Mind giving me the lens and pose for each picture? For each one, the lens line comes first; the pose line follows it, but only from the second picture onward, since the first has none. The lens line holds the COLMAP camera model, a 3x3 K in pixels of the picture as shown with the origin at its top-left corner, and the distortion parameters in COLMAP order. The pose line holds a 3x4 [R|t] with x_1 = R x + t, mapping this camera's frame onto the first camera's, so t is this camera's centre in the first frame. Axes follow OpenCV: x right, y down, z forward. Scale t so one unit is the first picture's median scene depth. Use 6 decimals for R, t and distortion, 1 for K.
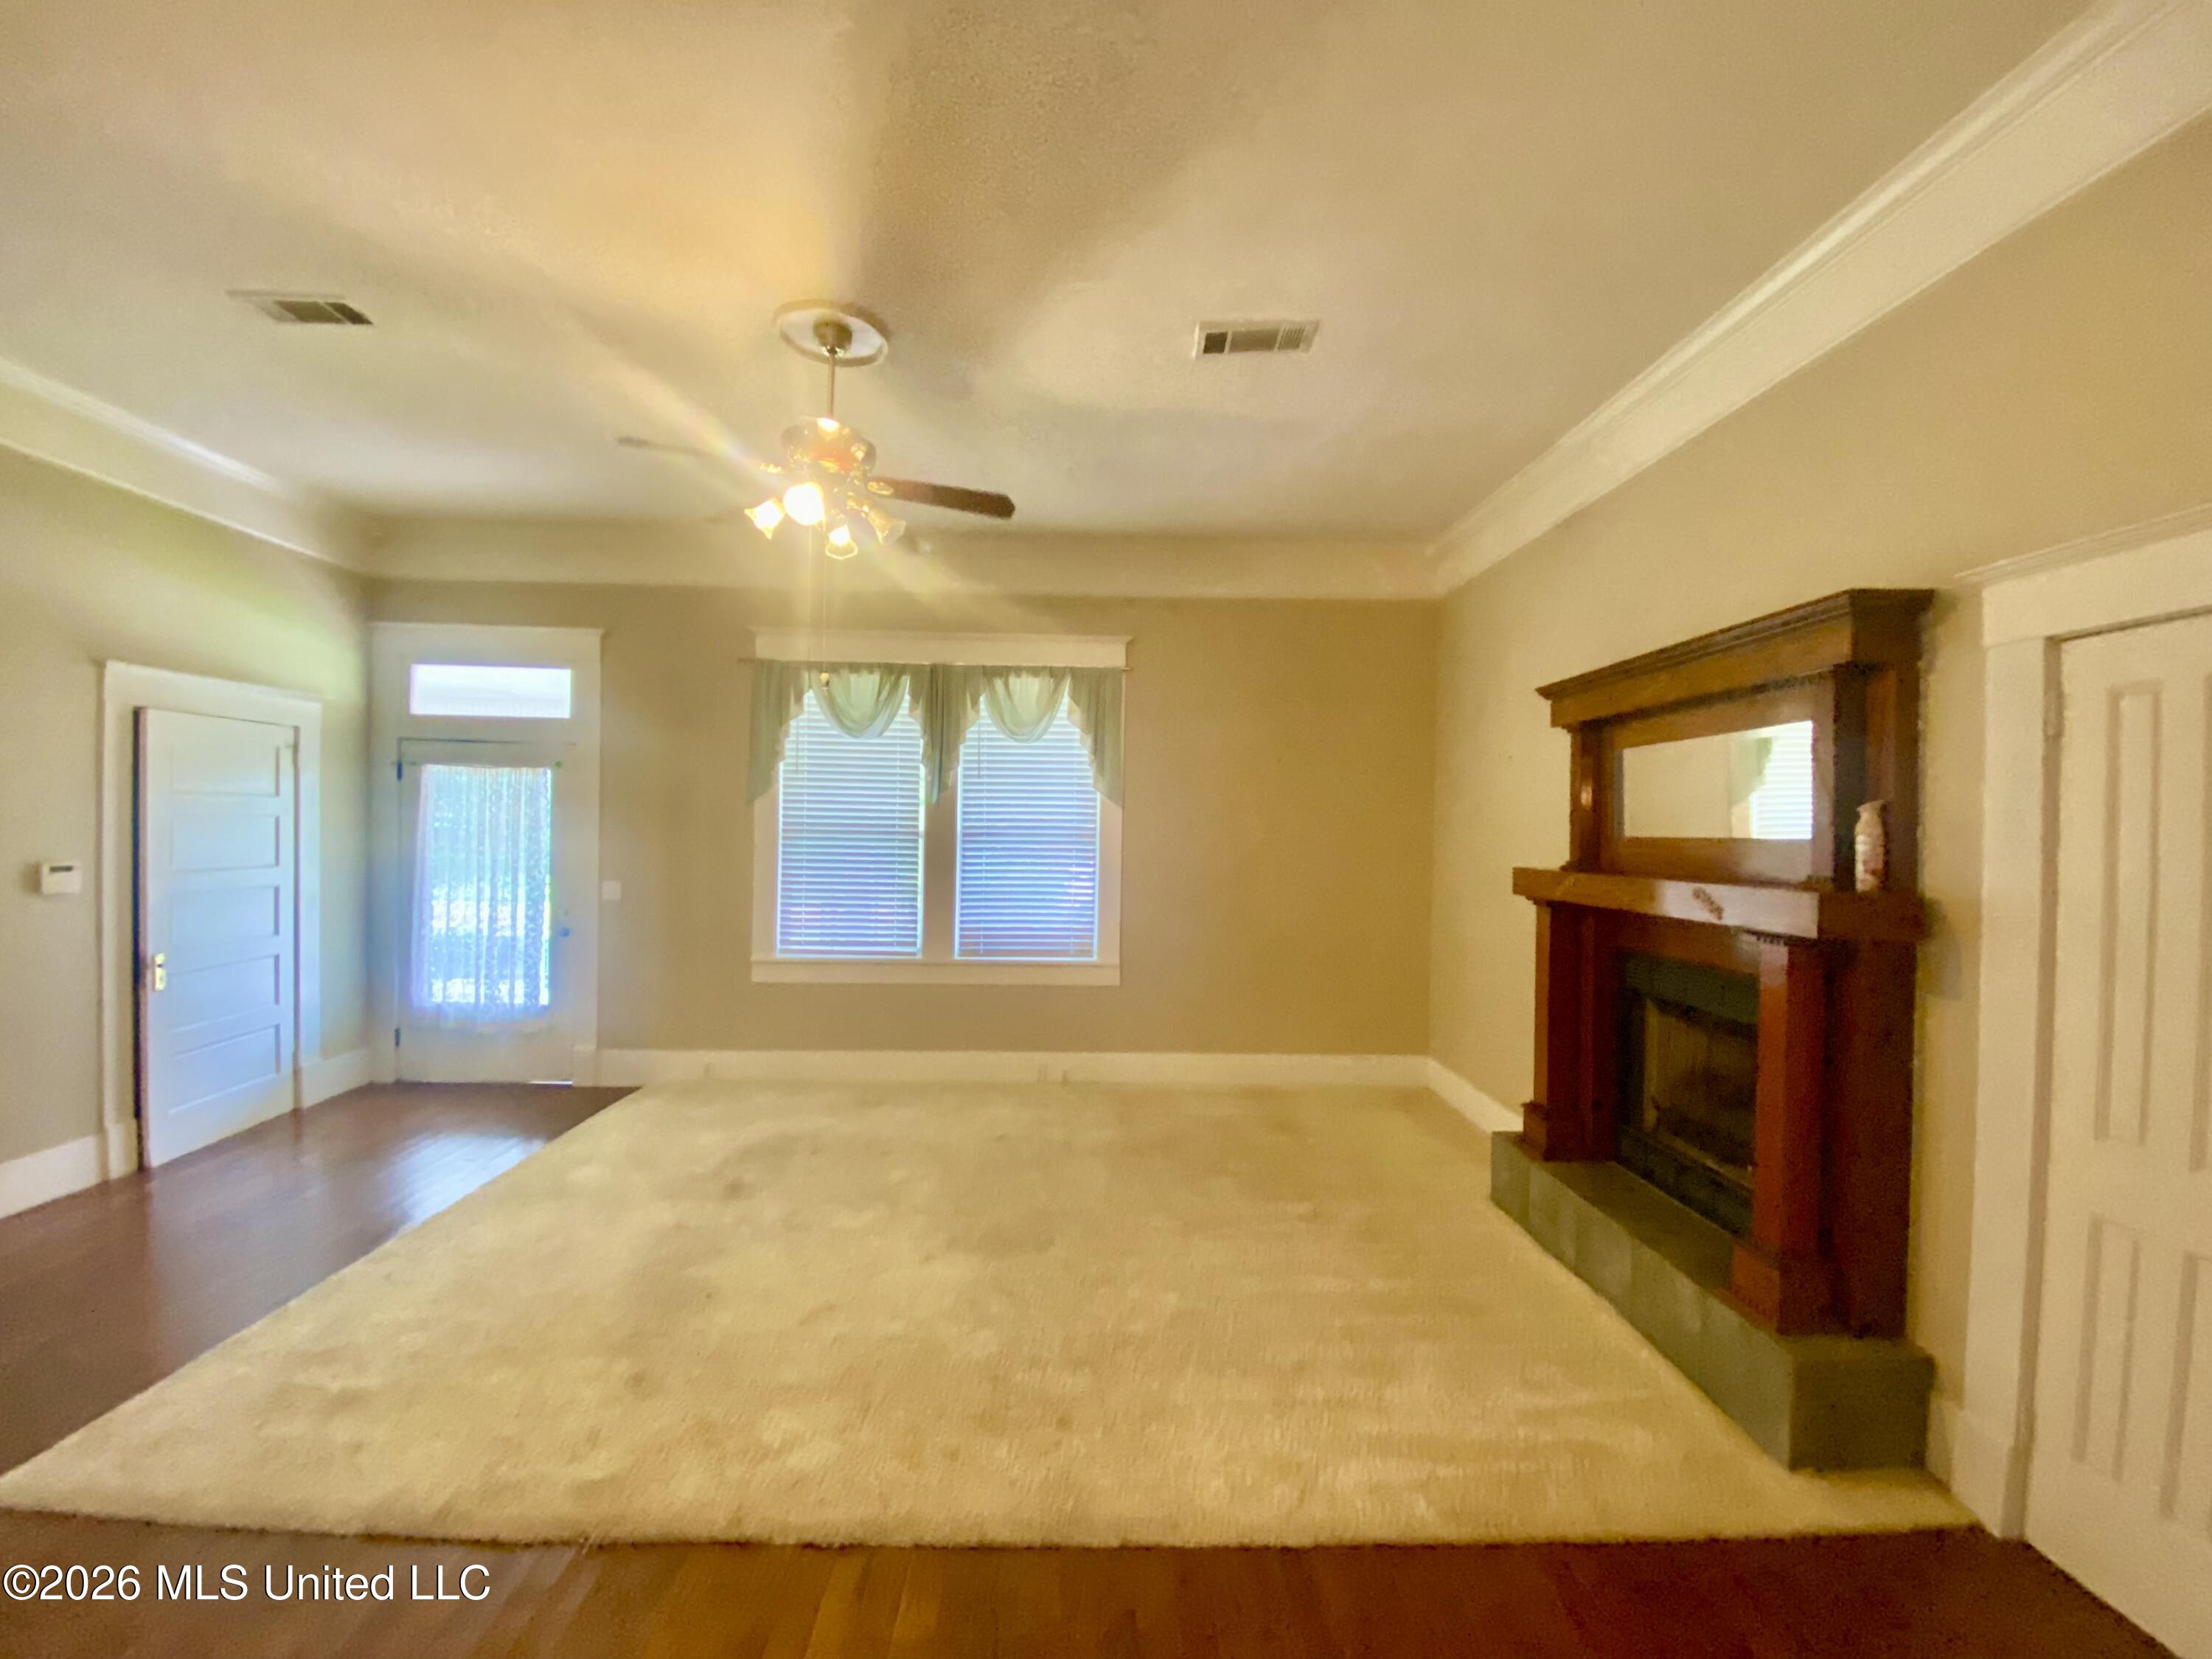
lens RADIAL K [[898.6, 0, 1092.7], [0, 898.6, 833.2], [0, 0, 1]] dist [0.061429, -0.038545]
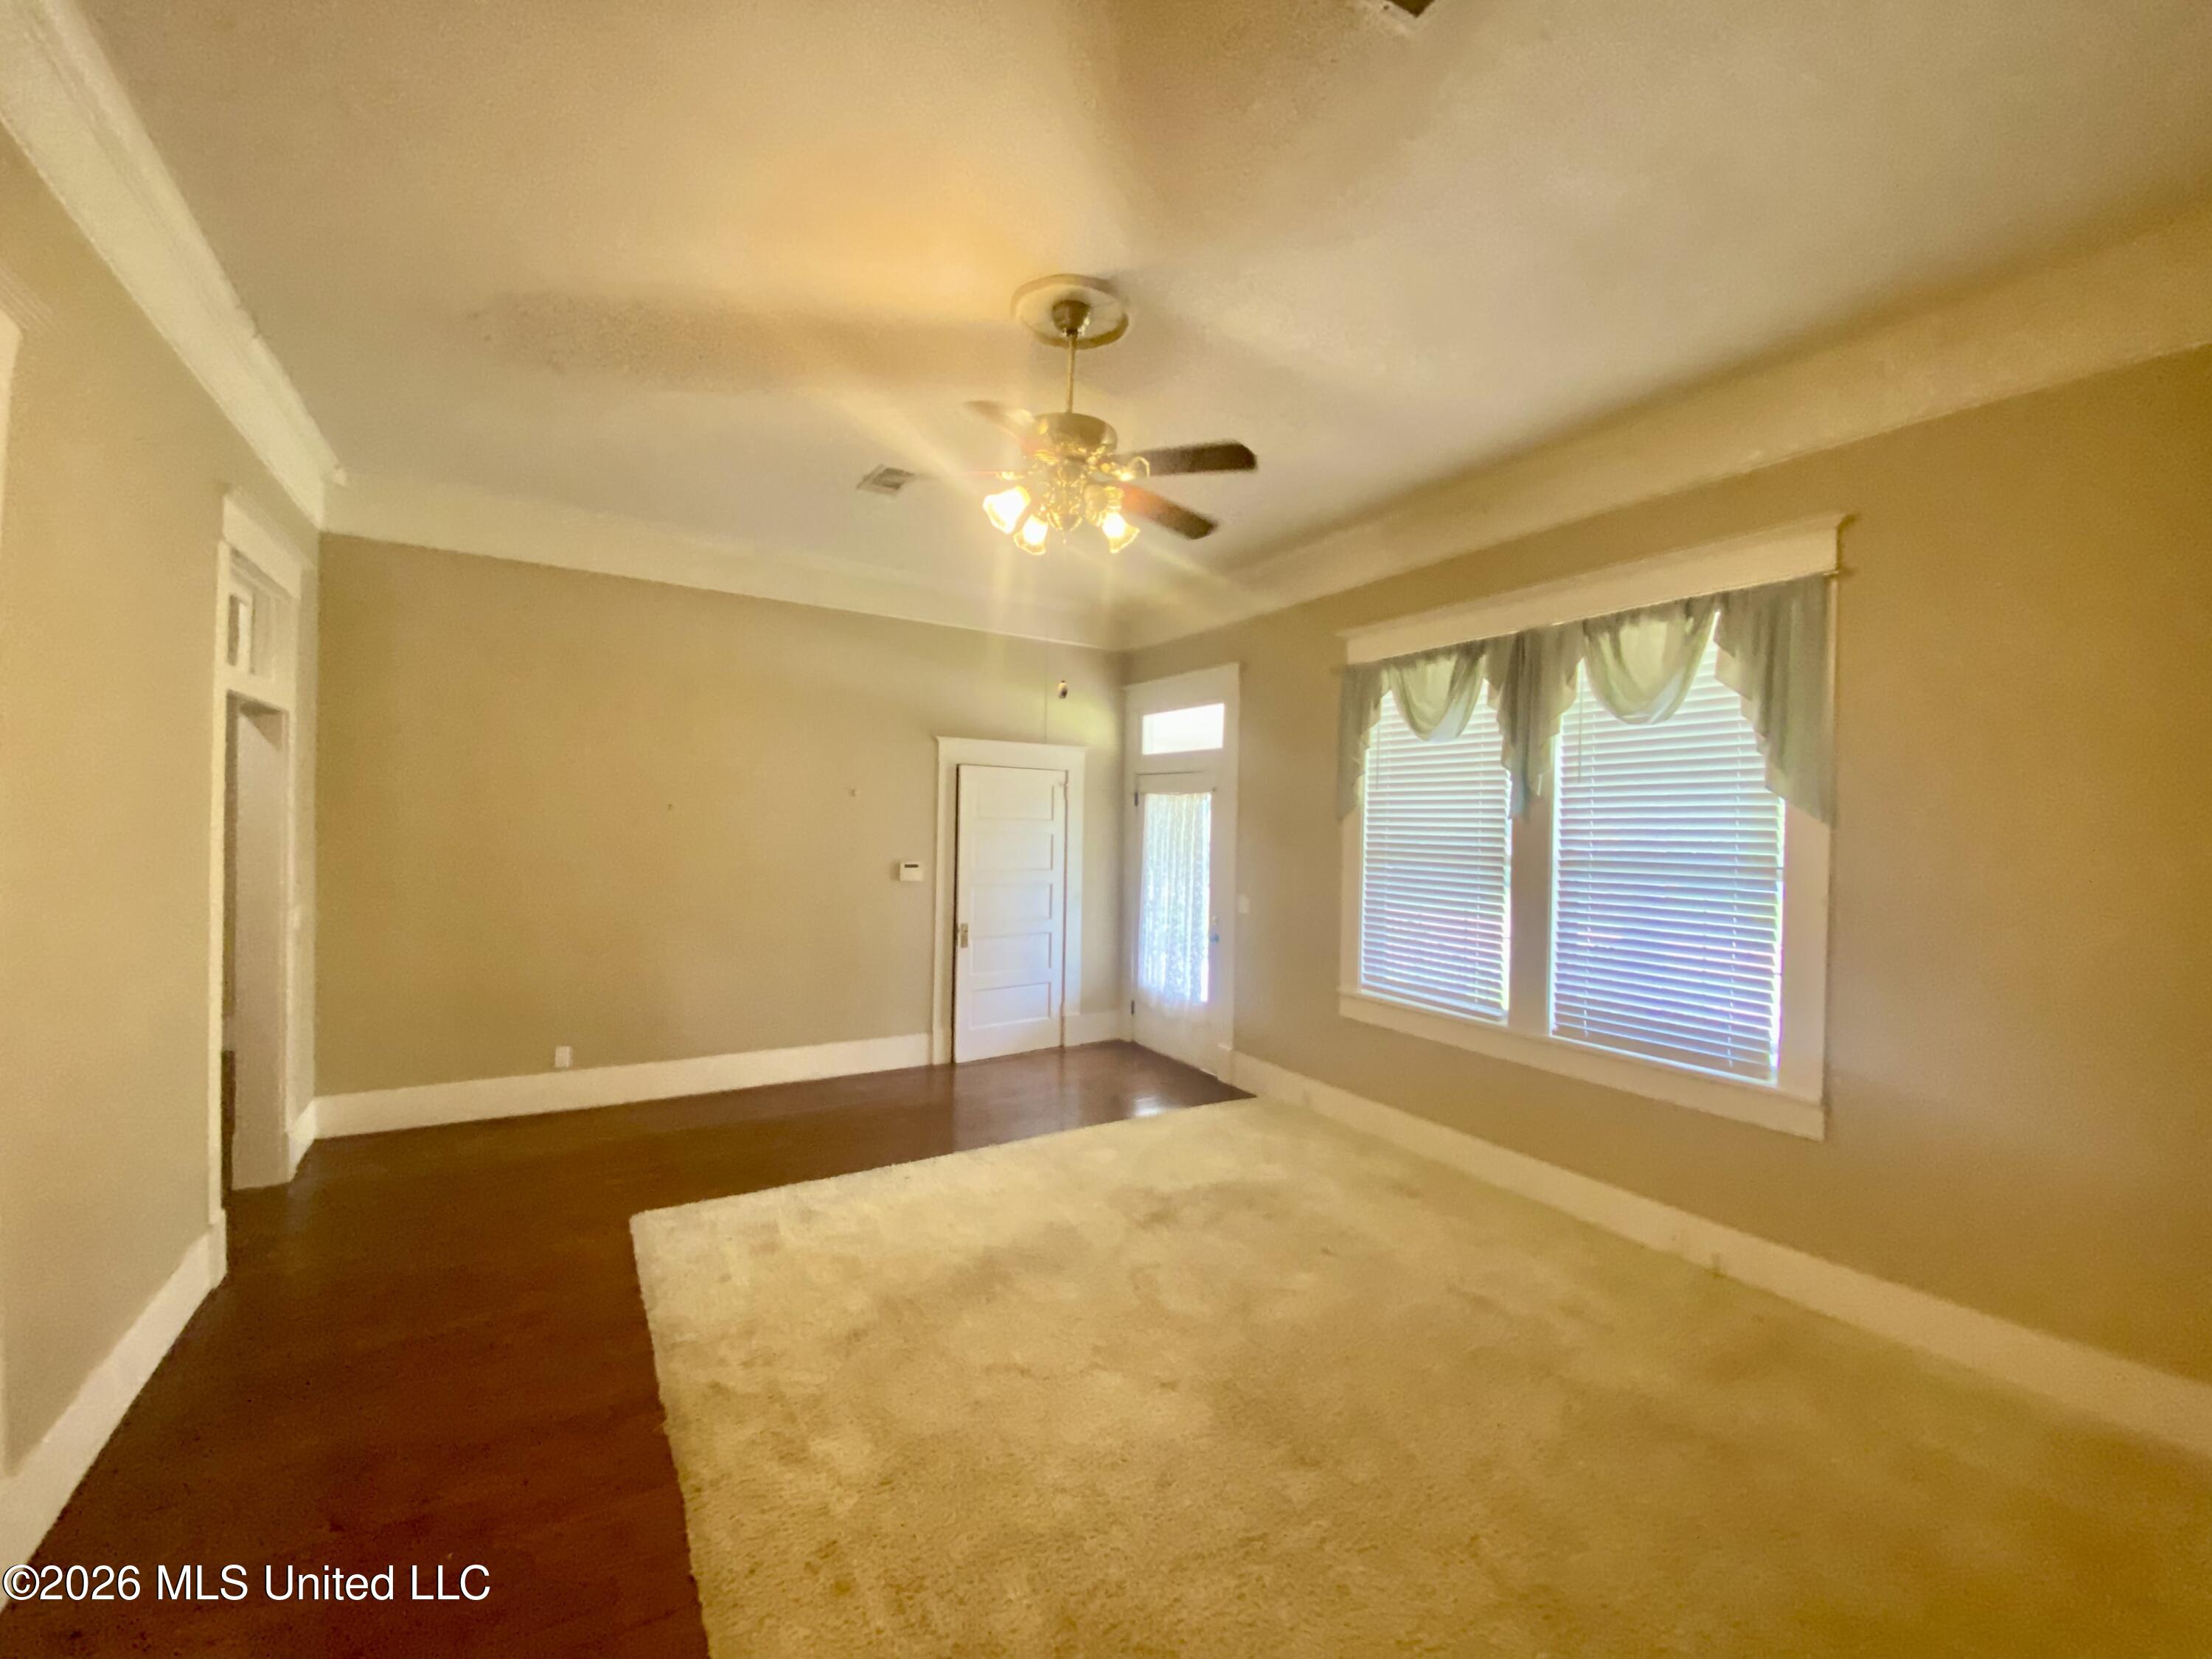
lens RADIAL K [[893.6, 0, 1099.4], [0, 893.6, 833.2], [0, 0, 1]] dist [0.056472, -0.040493]
pose [[0.503781, 0.001114, -0.863831, 0.324186], [-0.021053, 0.999718, -0.010988, -0.007012], [0.863575, 0.023722, 0.503663, 0.360280]]
